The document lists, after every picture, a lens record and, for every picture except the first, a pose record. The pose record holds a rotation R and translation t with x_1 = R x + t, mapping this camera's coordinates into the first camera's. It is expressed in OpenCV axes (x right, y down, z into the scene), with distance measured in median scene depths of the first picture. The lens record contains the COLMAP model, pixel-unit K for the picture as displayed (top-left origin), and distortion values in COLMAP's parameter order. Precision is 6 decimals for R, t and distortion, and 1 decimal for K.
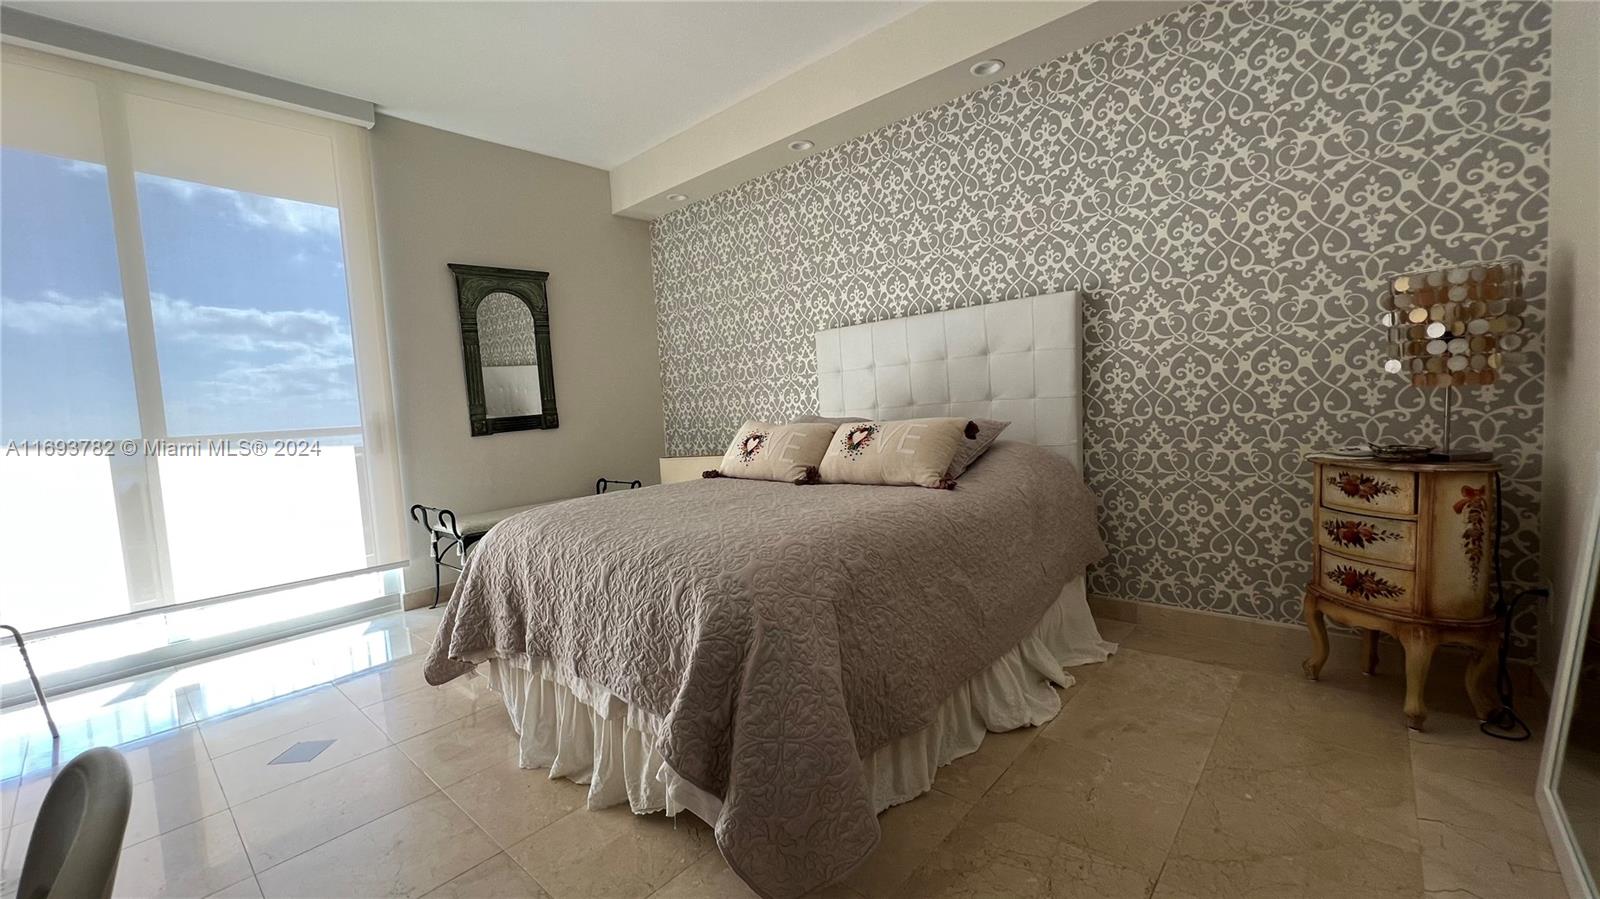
lens RADIAL K [[638.8, 0, 798.4], [0, 638.8, 447.5], [0, 0, 1]] dist [-0.002769, 0.000677]
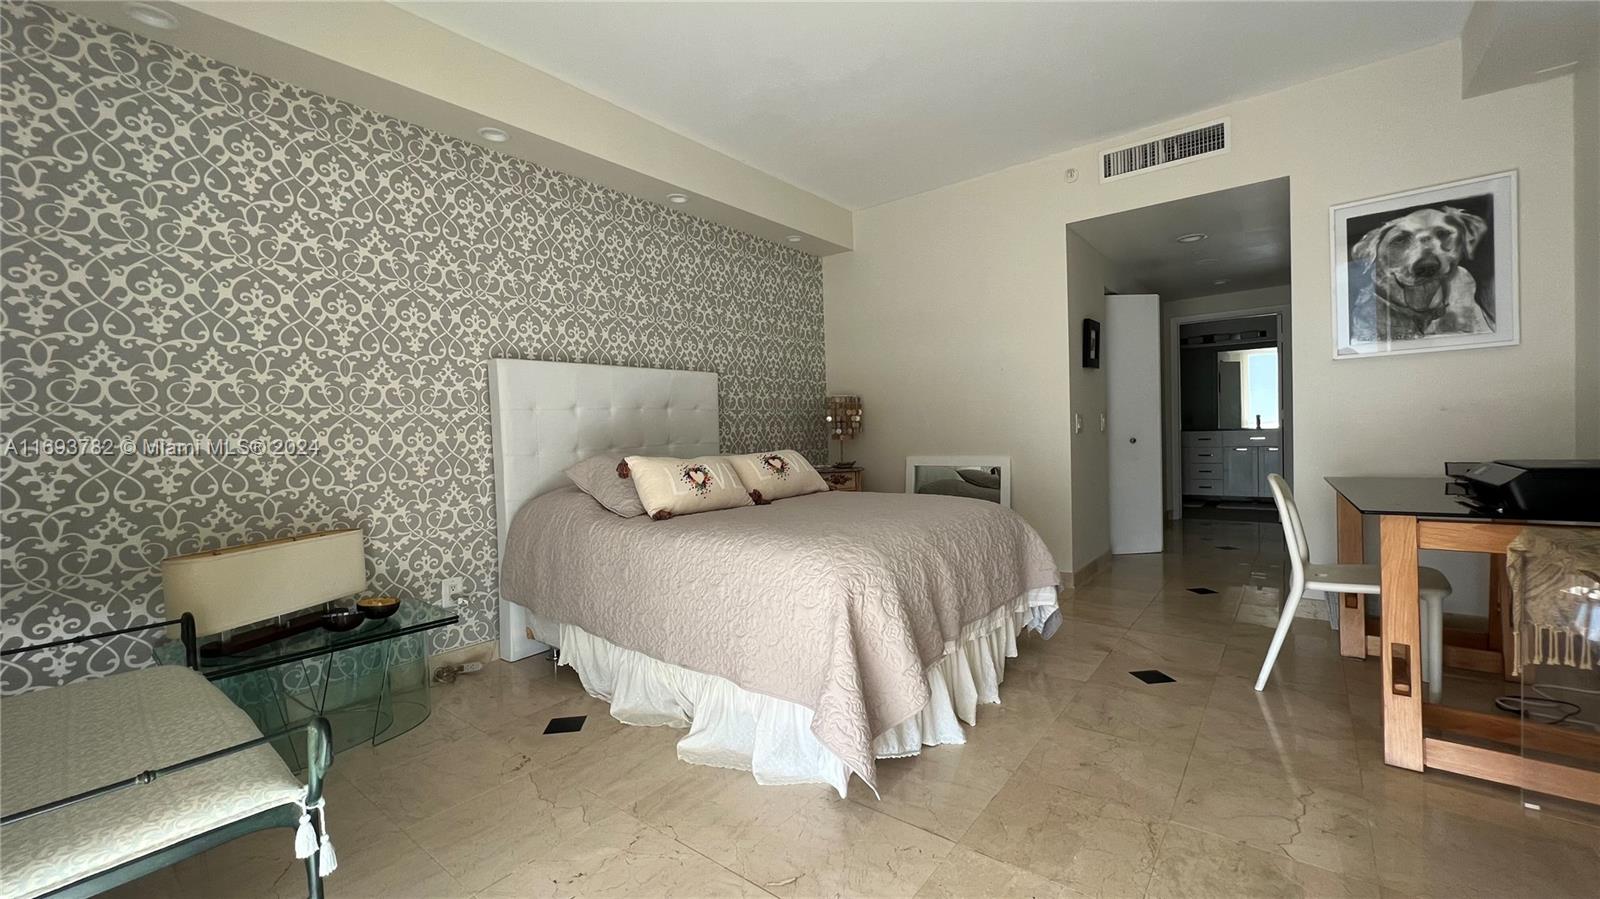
lens RADIAL K [[610.9, 0, 769.0], [0, 610.9, 452.6], [0, 0, 1]] dist [-0.007811, 0.000072]
pose [[-0.014158, 0.029806, 0.999455, -0.374094], [0.108289, 0.993722, -0.028101, -0.000933], [-0.994019, 0.107832, -0.017297, 0.339008]]
